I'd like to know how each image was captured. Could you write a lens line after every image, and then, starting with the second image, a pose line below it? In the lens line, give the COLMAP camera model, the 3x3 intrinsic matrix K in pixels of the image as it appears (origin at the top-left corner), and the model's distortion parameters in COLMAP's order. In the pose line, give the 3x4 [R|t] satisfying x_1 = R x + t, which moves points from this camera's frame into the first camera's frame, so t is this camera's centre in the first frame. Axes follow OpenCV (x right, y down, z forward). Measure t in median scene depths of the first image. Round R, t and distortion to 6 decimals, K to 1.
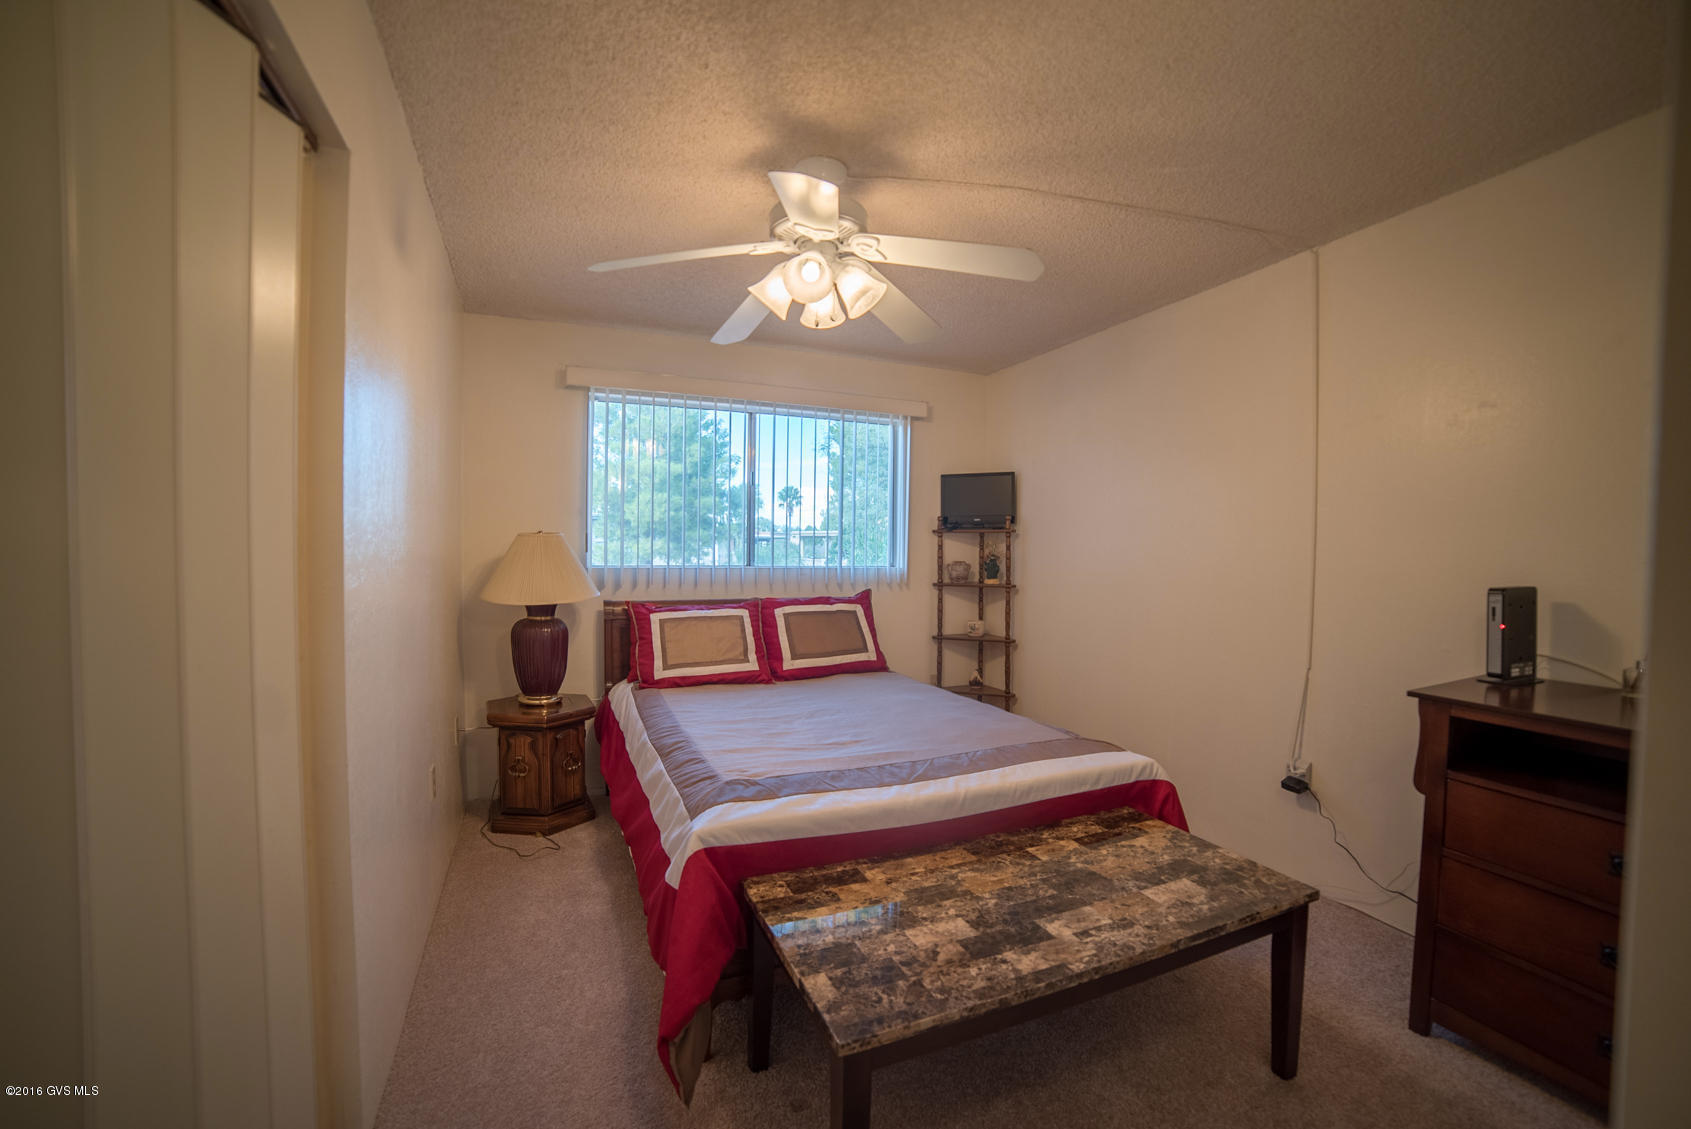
lens RADIAL K [[728.7, 0, 848.4], [0, 728.7, 539.6], [0, 0, 1]] dist [-0.064299, 0.000022]
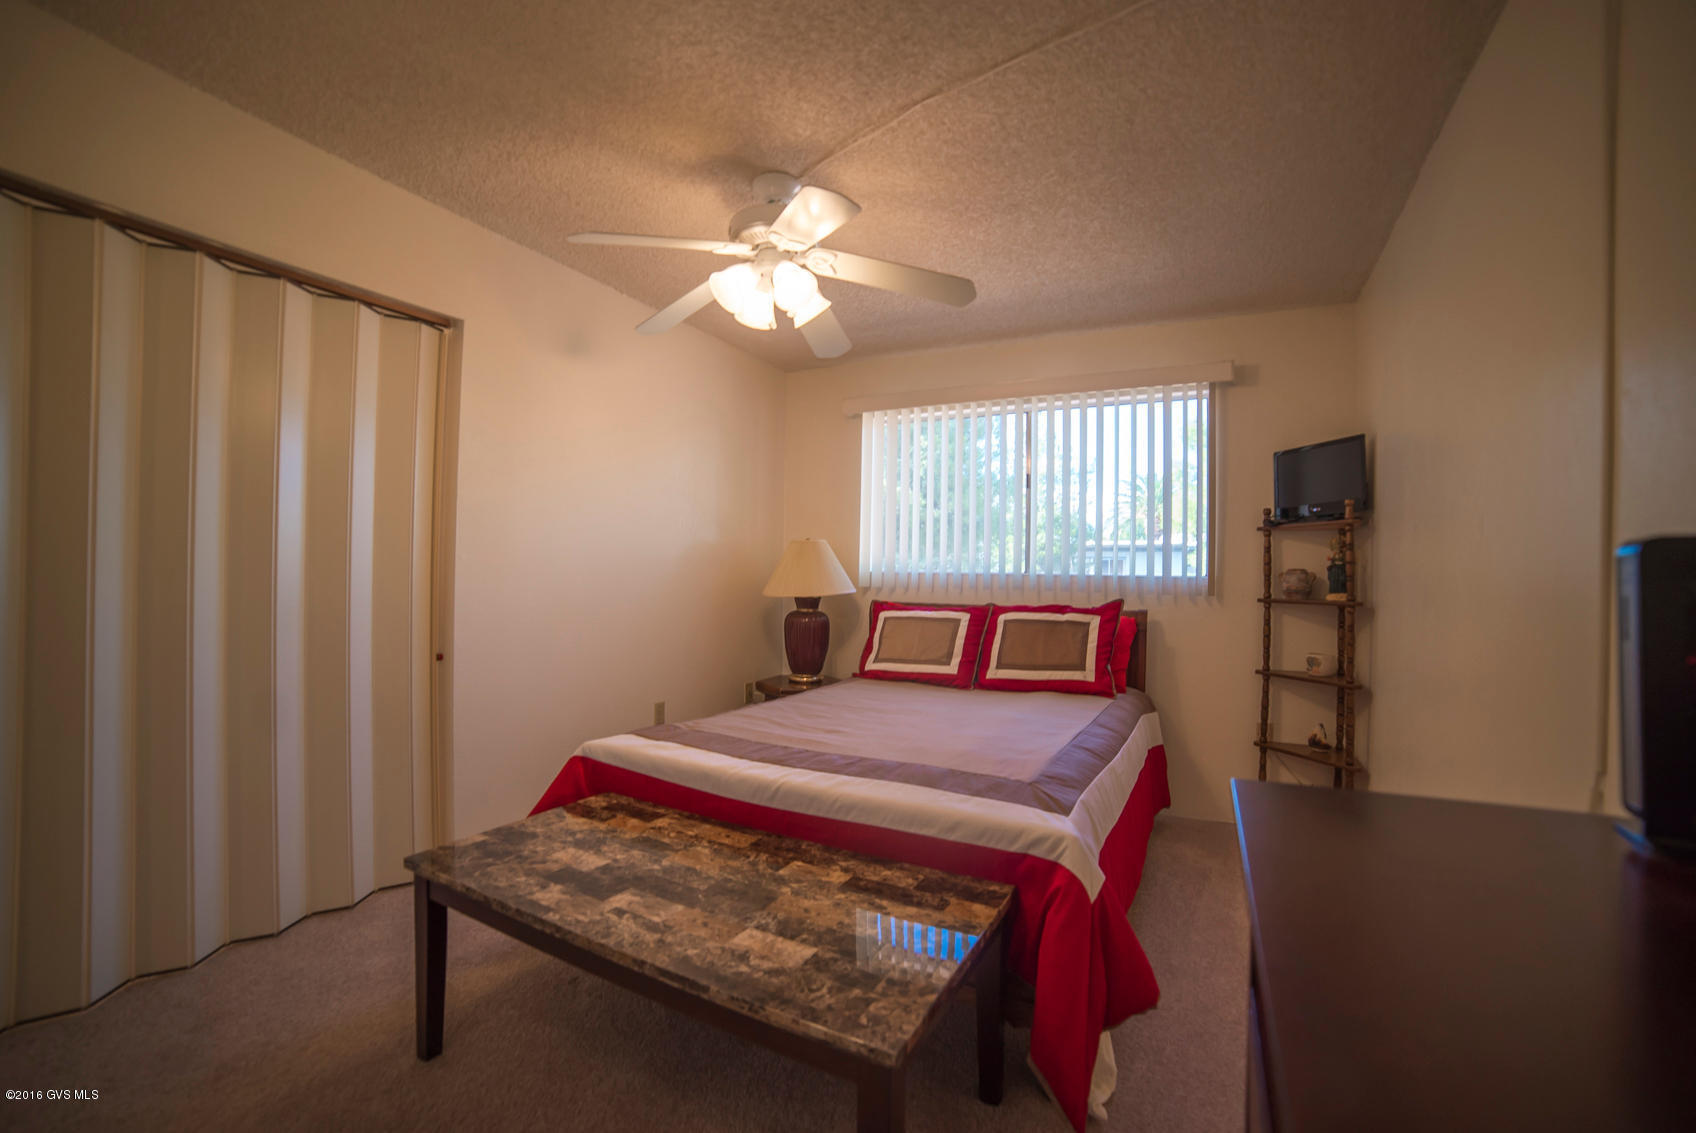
lens RADIAL K [[716.7, 0, 845.0], [0, 716.7, 572.6], [0, 0, 1]] dist [-0.114008, 0.047284]
pose [[0.586054, -0.004780, -0.810258, 0.919223], [0.001110, 0.999986, -0.005096, 0.076773], [0.810271, 0.002087, 0.586051, 0.507737]]
